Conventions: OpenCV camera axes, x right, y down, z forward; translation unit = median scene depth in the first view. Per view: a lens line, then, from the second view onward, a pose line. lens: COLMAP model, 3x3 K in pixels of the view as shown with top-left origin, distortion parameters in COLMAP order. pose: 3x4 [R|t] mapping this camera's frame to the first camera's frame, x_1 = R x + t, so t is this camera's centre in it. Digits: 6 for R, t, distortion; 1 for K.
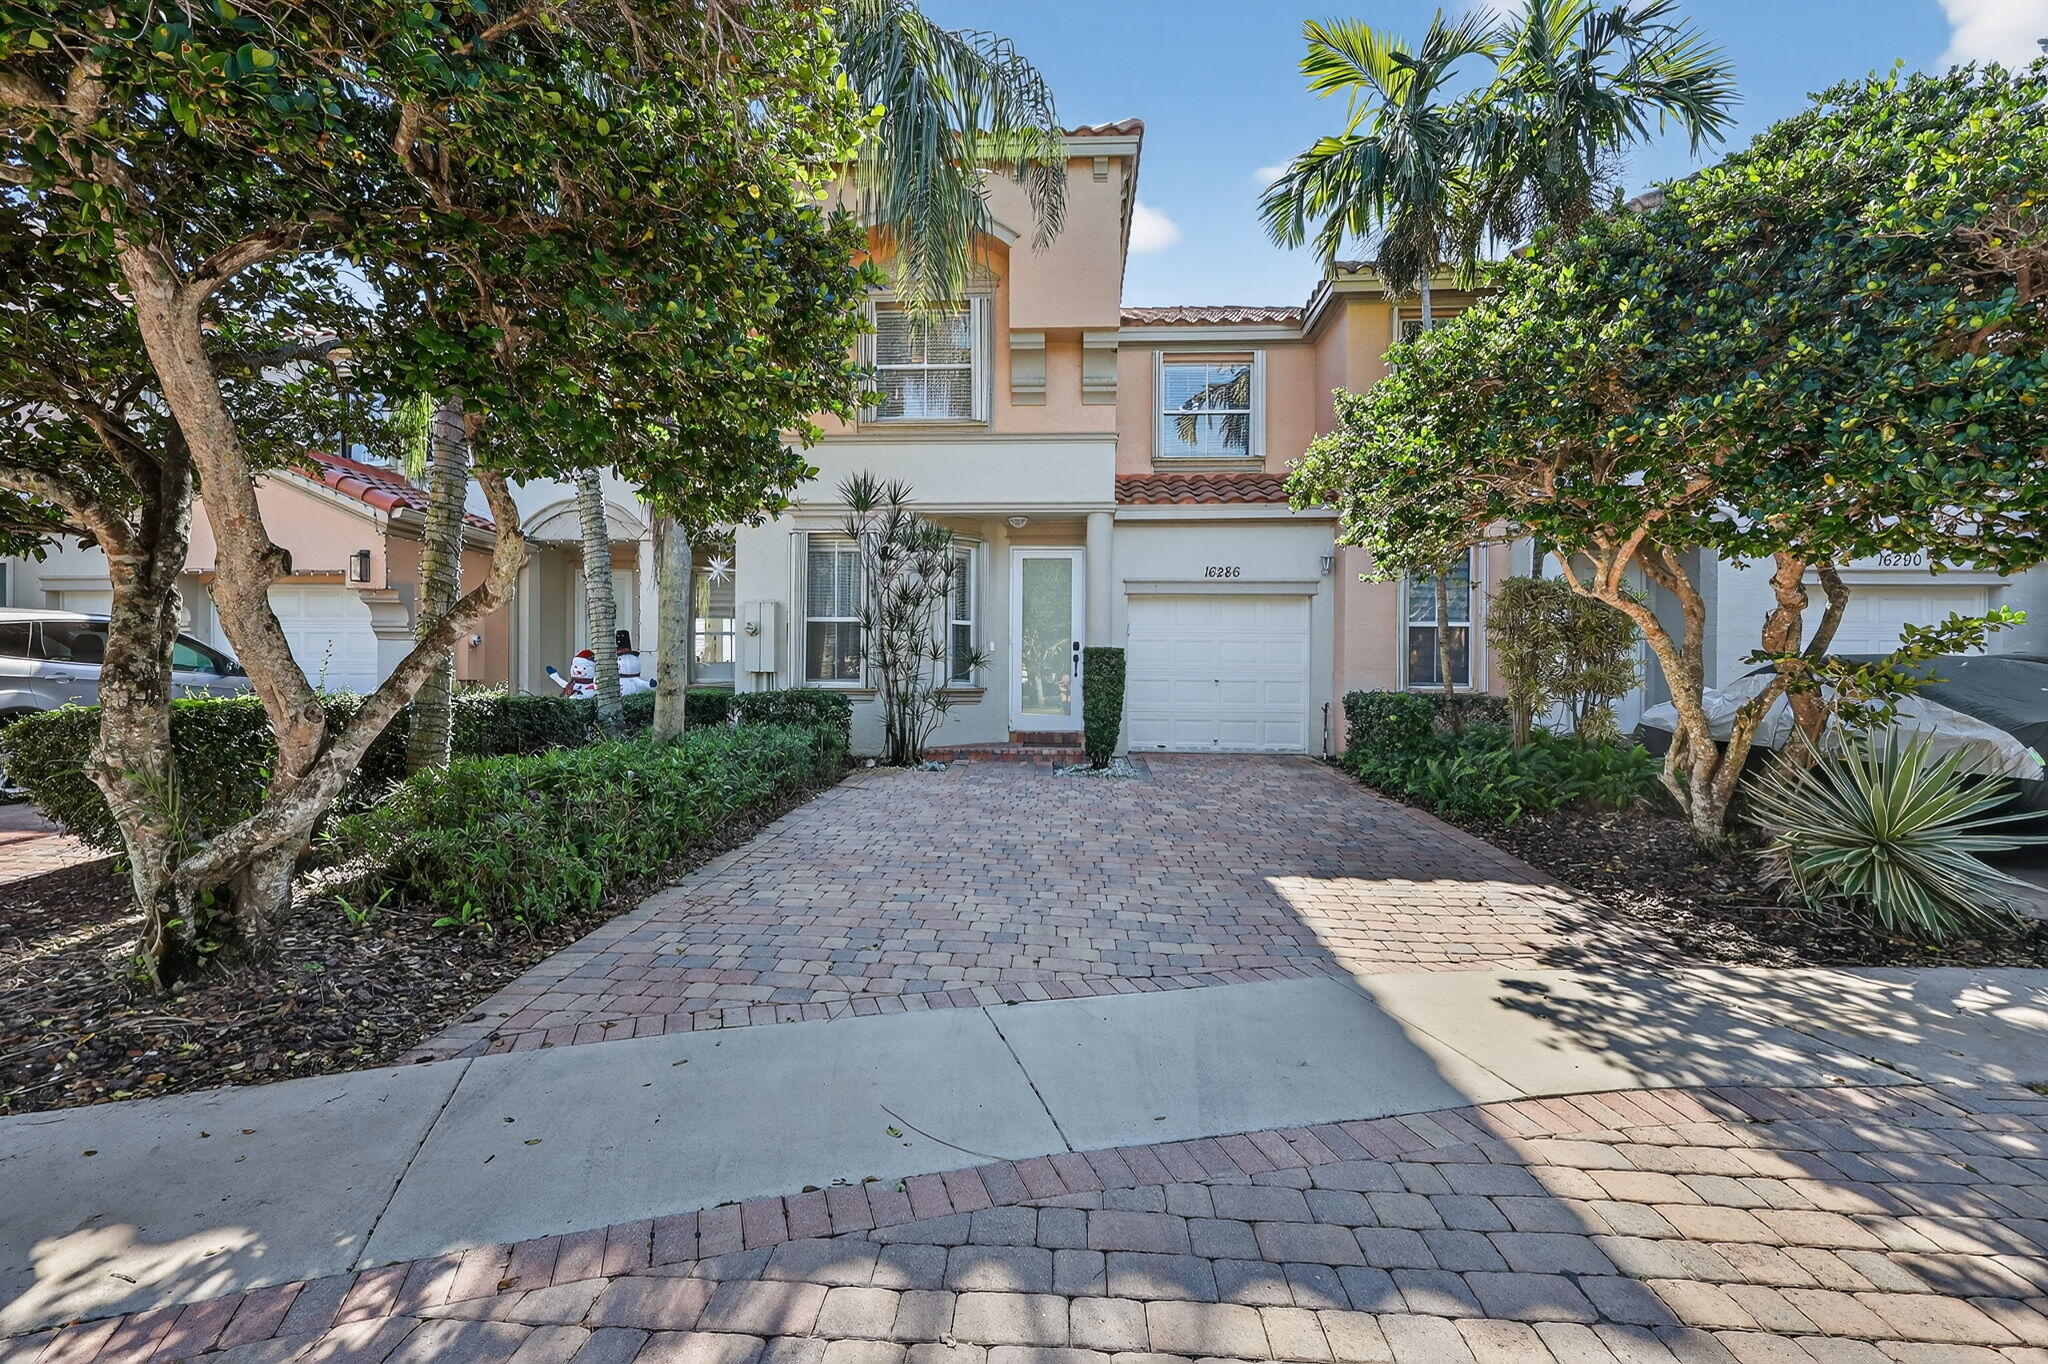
lens RADIAL K [[929.2, 0, 1028.3], [0, 929.2, 680.5], [0, 0, 1]] dist [0.001332, 0.001158]
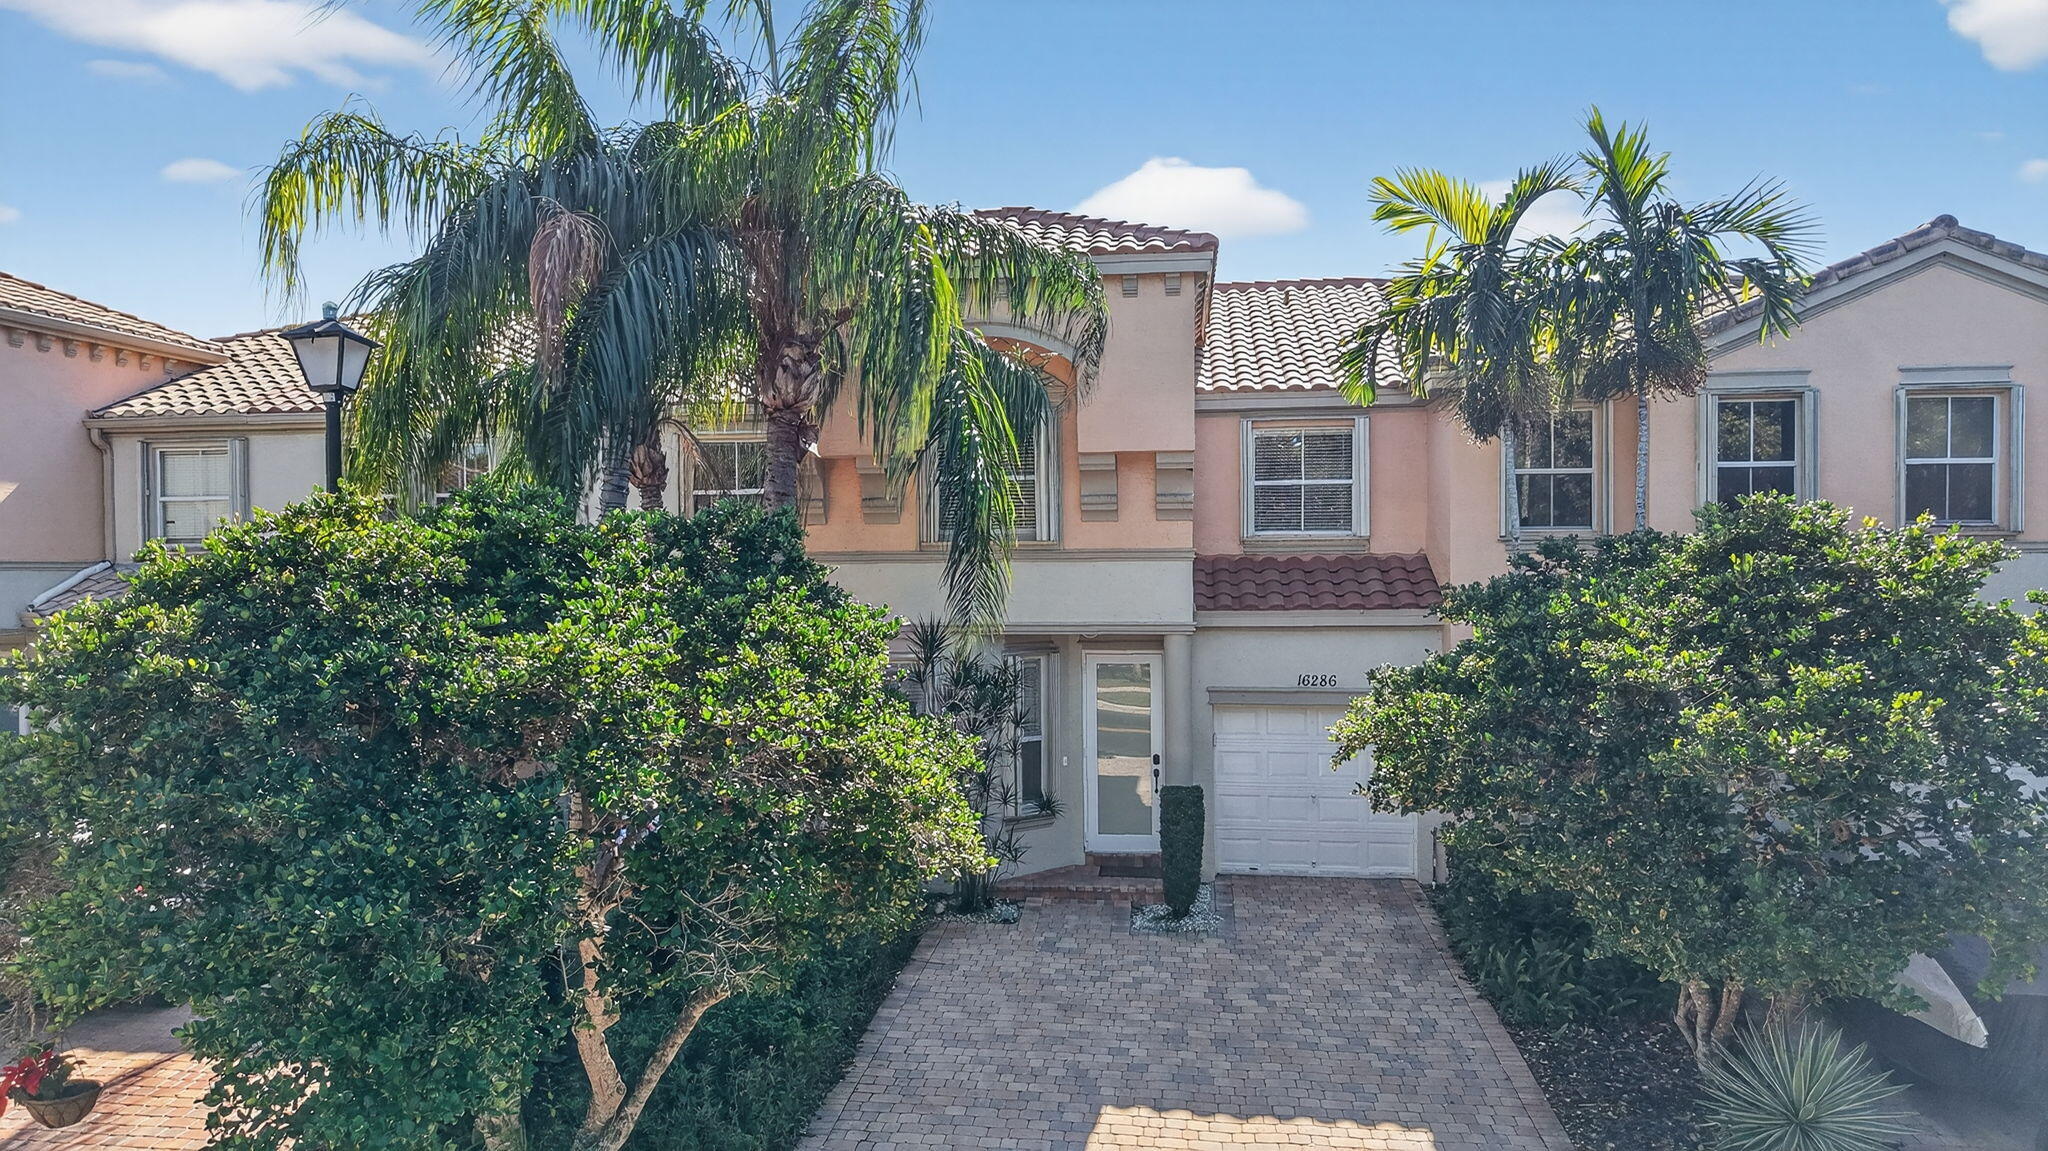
lens RADIAL K [[1361.3, 0, 1026.0], [0, 1361.3, 571.1], [0, 0, 1]] dist [-0.000746, -0.009855]
pose [[0.997184, -0.014575, -0.073565, 0.026383], [0.015365, 0.999830, 0.010181, -0.261390], [0.073404, -0.011282, 0.997238, -0.373540]]
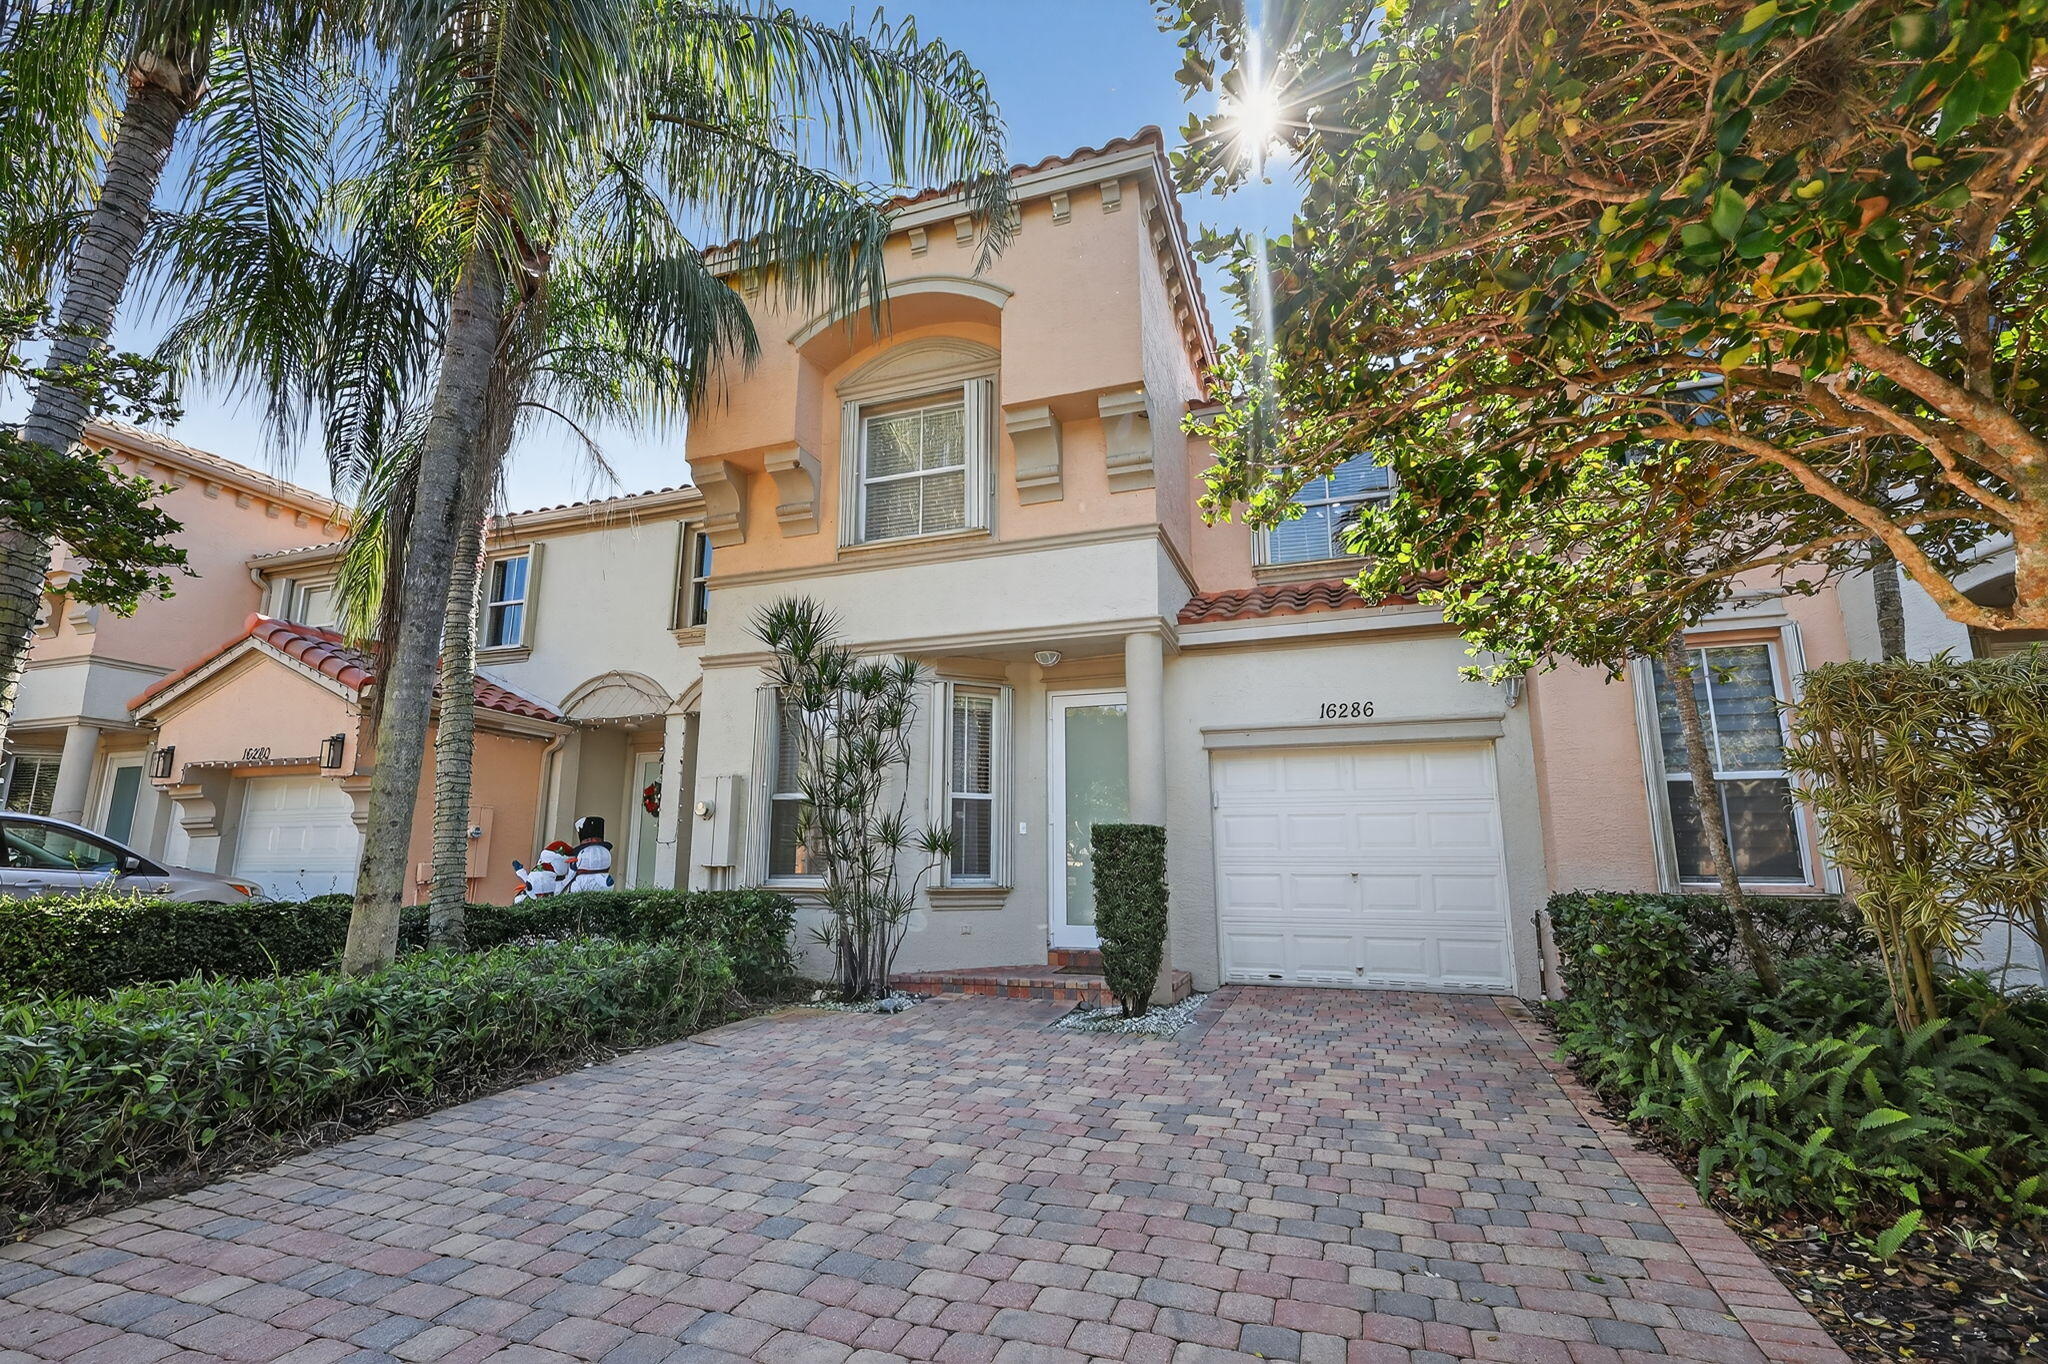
lens RADIAL K [[929.2, 0, 1030.7], [0, 929.2, 684.6], [0, 0, 1]] dist [0.001332, 0.001158]
pose [[0.957227, -0.062282, -0.282555, 0.195853], [0.005243, 0.980131, -0.198283, -0.002493], [0.289290, 0.188320, 0.938534, 0.318903]]
